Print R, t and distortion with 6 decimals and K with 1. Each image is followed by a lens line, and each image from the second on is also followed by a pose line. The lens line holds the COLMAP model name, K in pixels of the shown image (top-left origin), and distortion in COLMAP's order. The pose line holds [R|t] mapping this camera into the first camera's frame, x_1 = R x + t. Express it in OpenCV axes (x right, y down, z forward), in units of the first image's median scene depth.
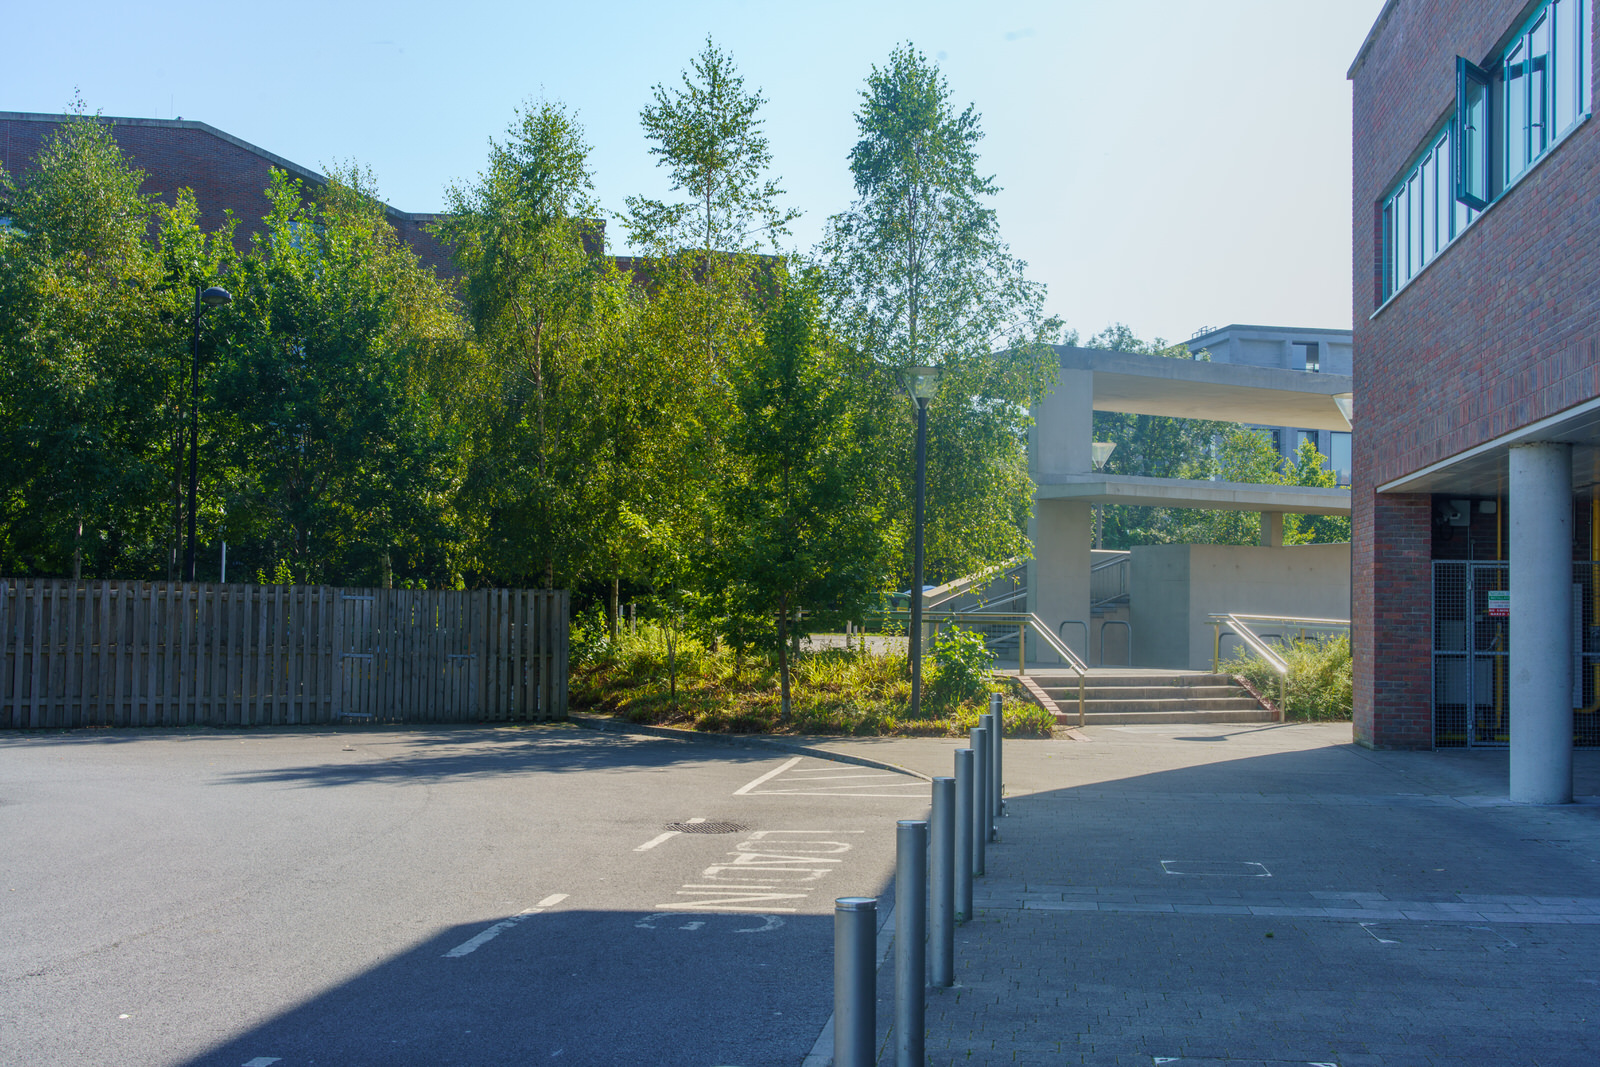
lens RADIAL K [[1844.7, 0, 803.2], [0, 1844.7, 542.6], [0, 0, 1]] dist [-0.043065, 0.172060]
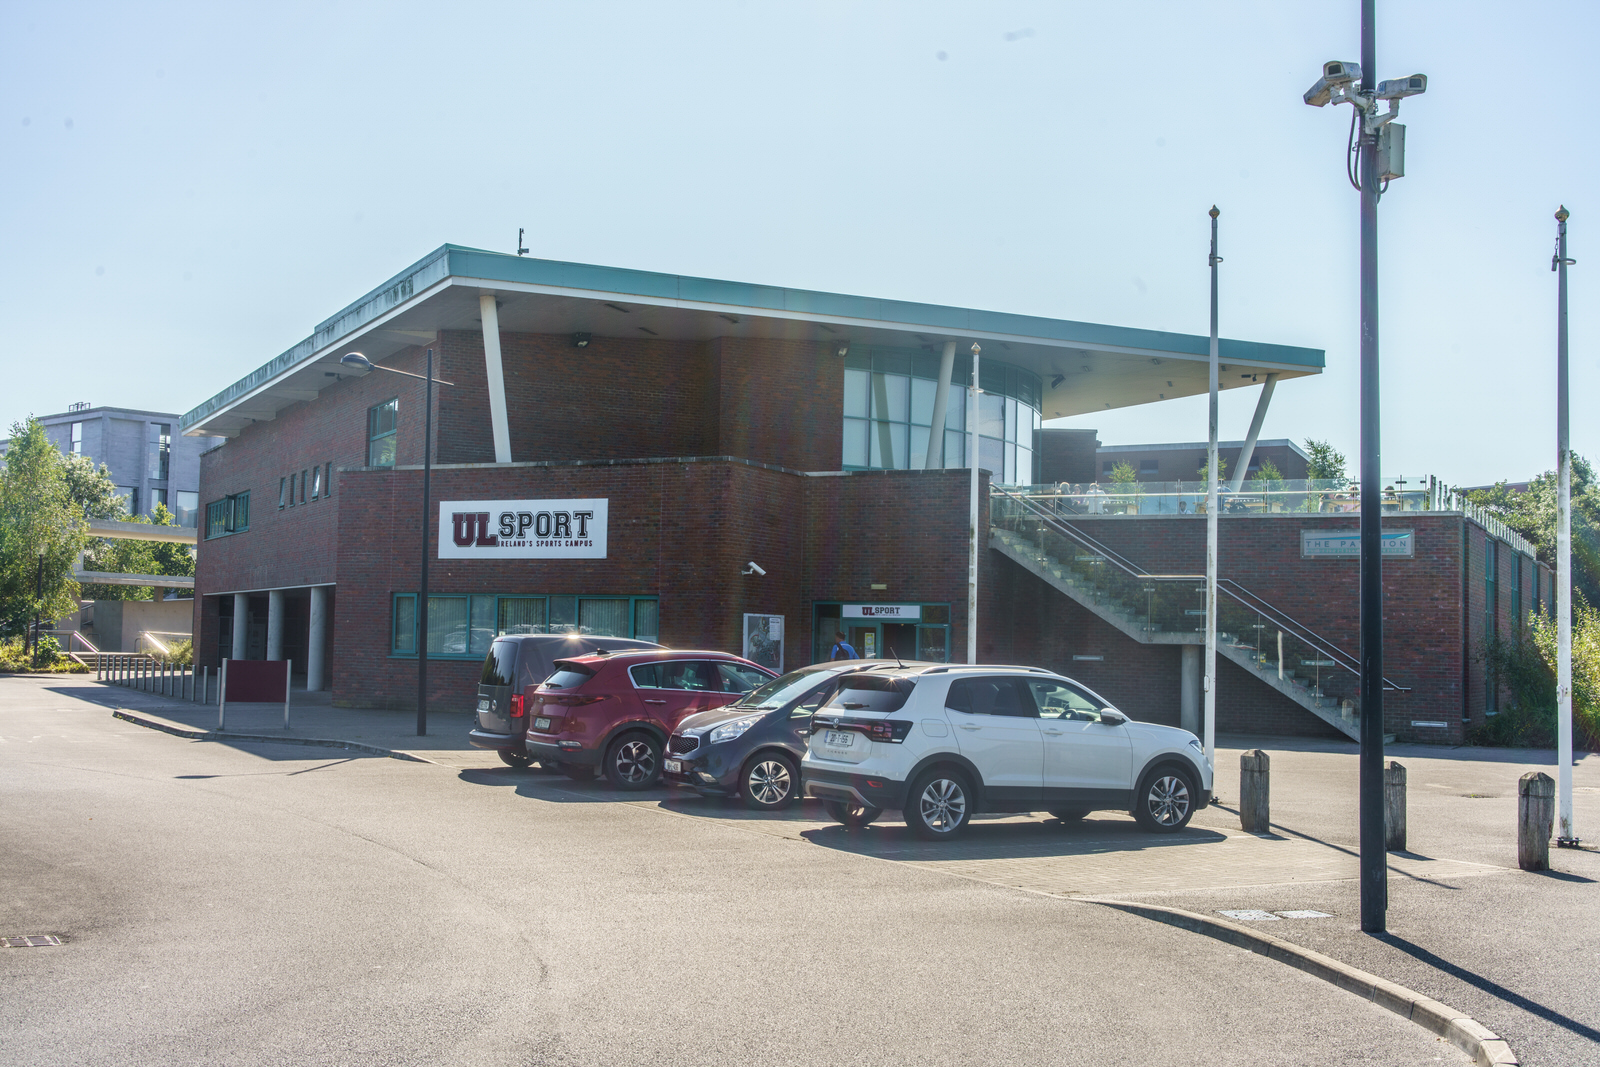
lens RADIAL K [[1844.7, 0, 803.2], [0, 1844.7, 542.6], [0, 0, 1]] dist [-0.043065, 0.172060]
pose [[0.817276, 0.035462, 0.575155, -0.570921], [-0.033372, 0.999342, -0.014195, -0.090617], [-0.575280, -0.007593, 0.817922, -1.864953]]
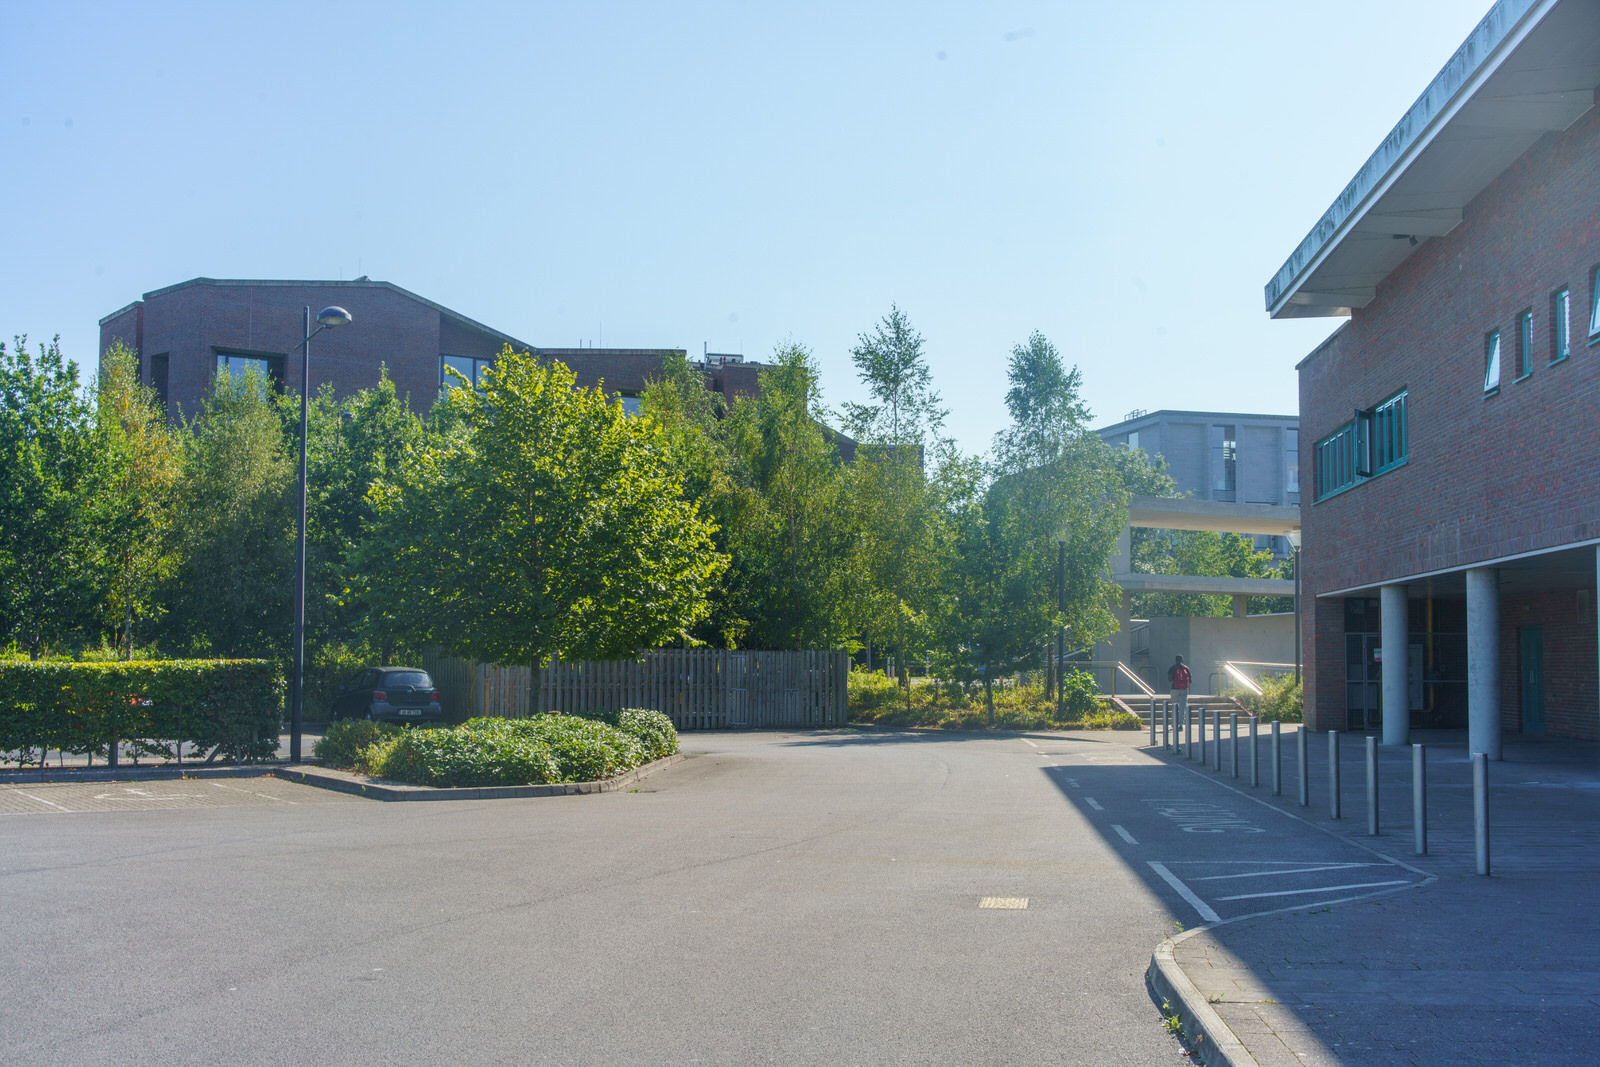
lens RADIAL K [[1844.7, 0, 803.2], [0, 1844.7, 542.6], [0, 0, 1]] dist [-0.043065, 0.172060]
pose [[0.998670, -0.004644, 0.051344, -0.264271], [0.005959, 0.999657, -0.025491, -0.032243], [-0.051208, 0.025763, 0.998356, -0.733662]]
